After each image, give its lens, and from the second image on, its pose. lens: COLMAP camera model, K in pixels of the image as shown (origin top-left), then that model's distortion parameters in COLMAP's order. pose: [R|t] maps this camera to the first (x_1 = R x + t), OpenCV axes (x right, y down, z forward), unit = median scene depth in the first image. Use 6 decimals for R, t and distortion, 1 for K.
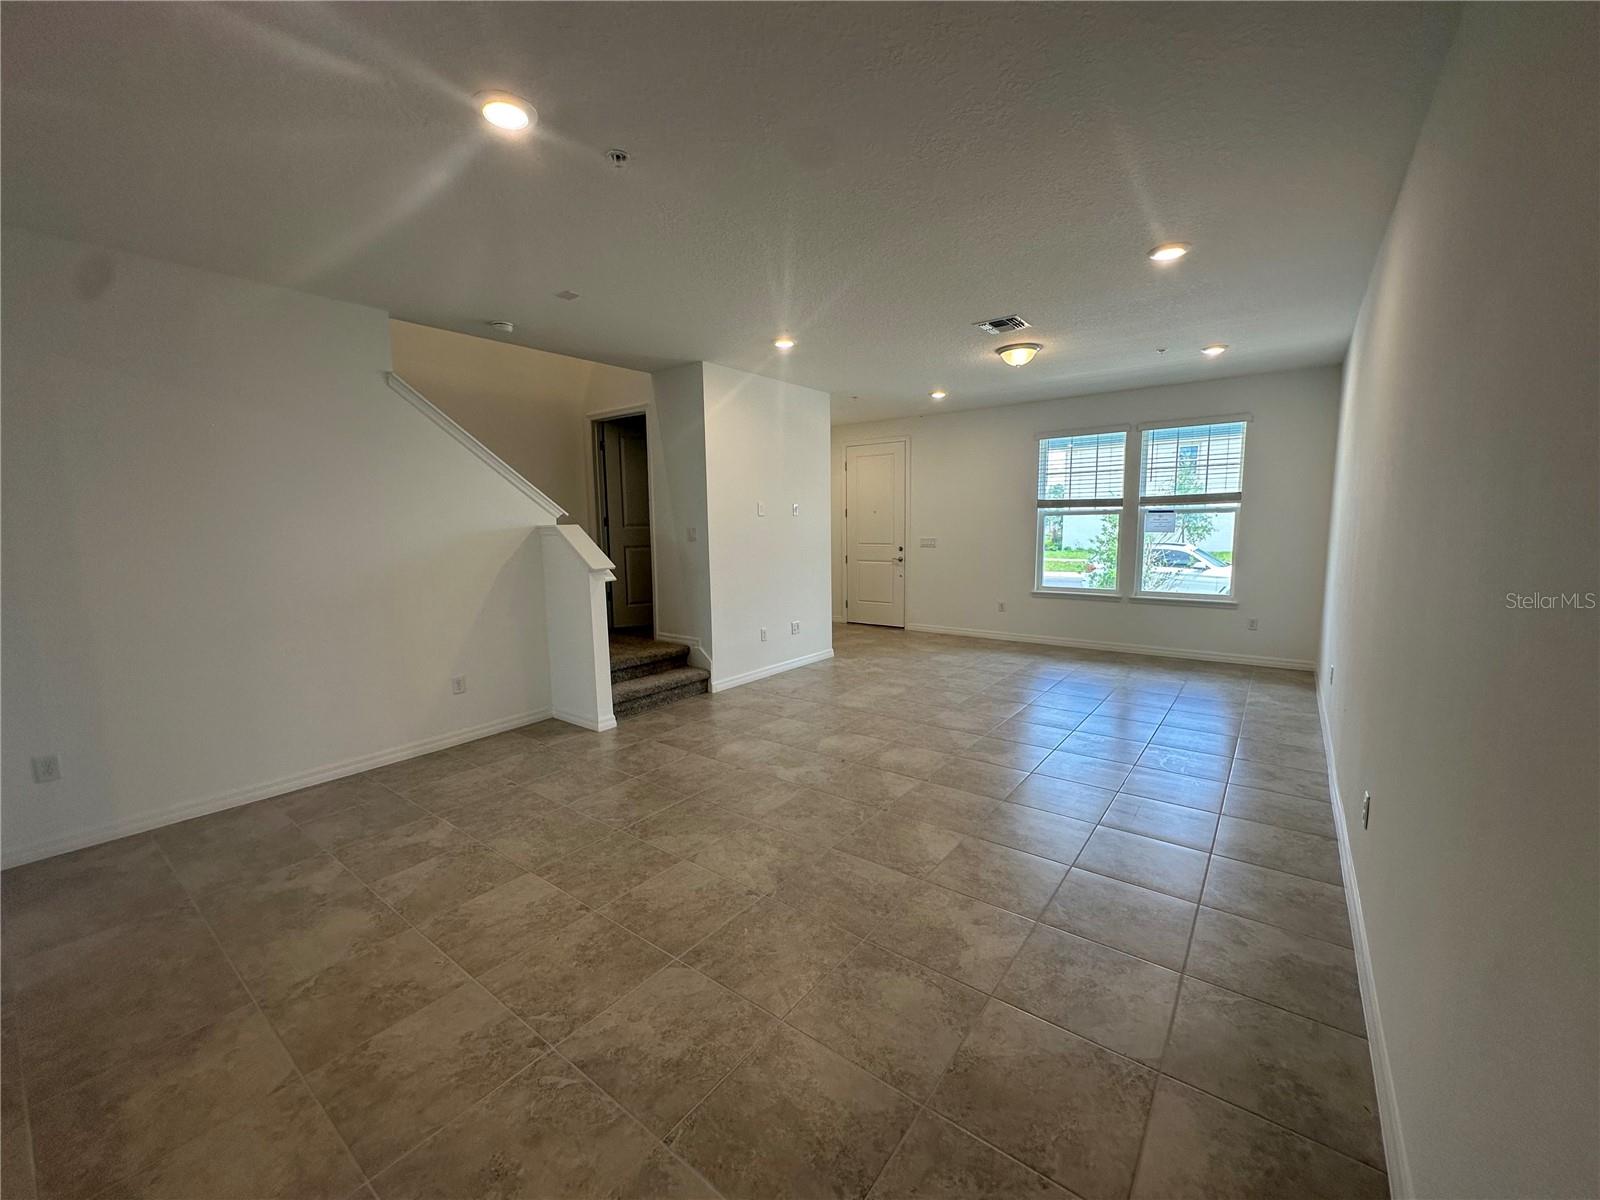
lens RADIAL K [[639.4, 0, 798.9], [0, 639.4, 593.2], [0, 0, 1]] dist [-0.002215, 0.001229]
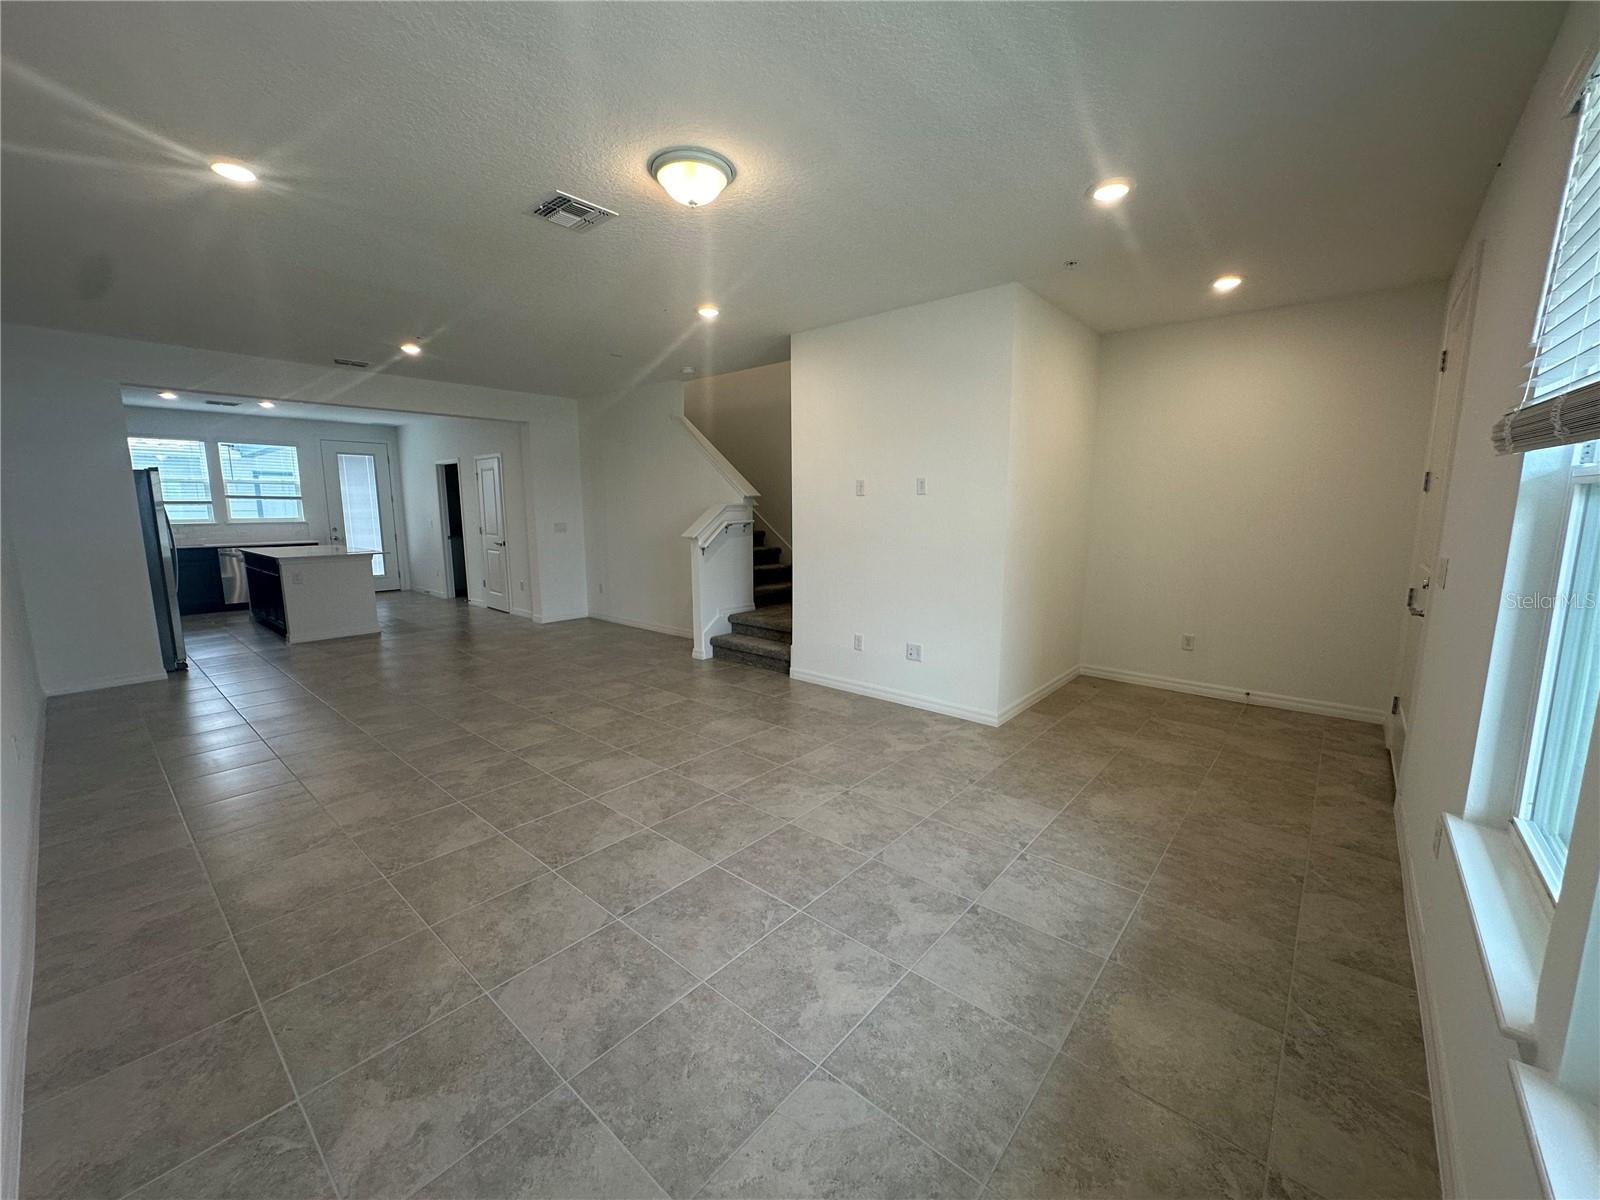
lens RADIAL K [[639.4, 0, 797.3], [0, 639.4, 601.5], [0, 0, 1]] dist [-0.002215, 0.001229]
pose [[-0.069688, 0.166676, -0.983546, 0.970465], [-0.099466, 0.979869, 0.173101, -0.154985], [0.992598, 0.109893, -0.051706, 1.250524]]
